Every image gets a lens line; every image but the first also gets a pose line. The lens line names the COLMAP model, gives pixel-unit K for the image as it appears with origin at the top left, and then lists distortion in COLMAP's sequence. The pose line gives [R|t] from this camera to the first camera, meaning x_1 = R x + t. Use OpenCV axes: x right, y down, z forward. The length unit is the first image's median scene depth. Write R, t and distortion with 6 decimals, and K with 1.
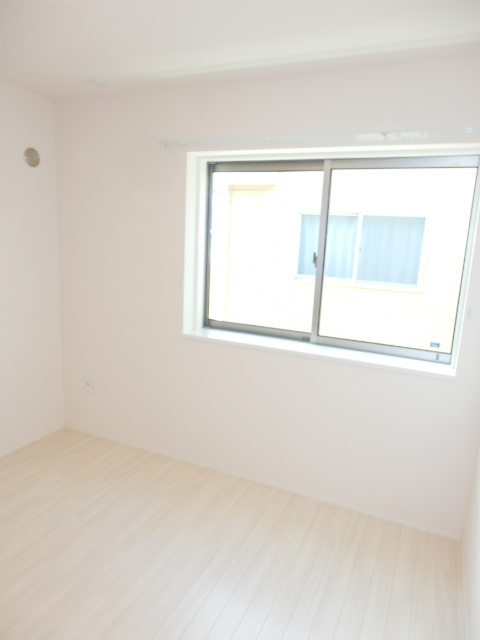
lens RADIAL K [[443.2, 0, 239.3], [0, 443.2, 322.3], [0, 0, 1]] dist [-0.011721, -0.001752]
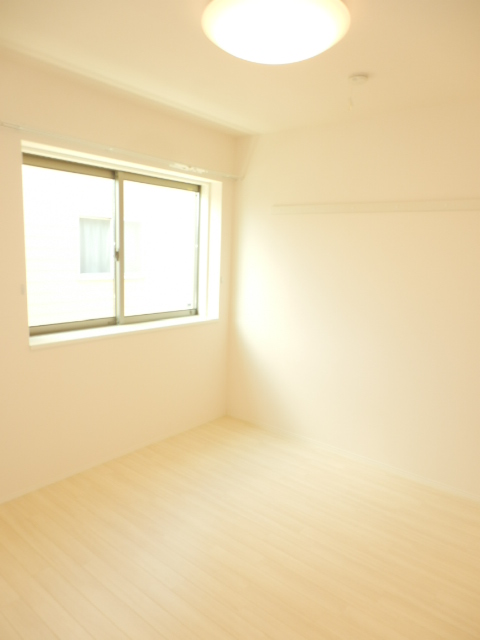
lens RADIAL K [[443.2, 0, 239.3], [0, 443.2, 322.3], [0, 0, 1]] dist [-0.011721, -0.001752]
pose [[0.253509, -0.193857, 0.947709, -0.937482], [0.178806, 0.972222, 0.151041, -0.085779], [-0.950664, 0.131165, 0.281130, 0.387324]]
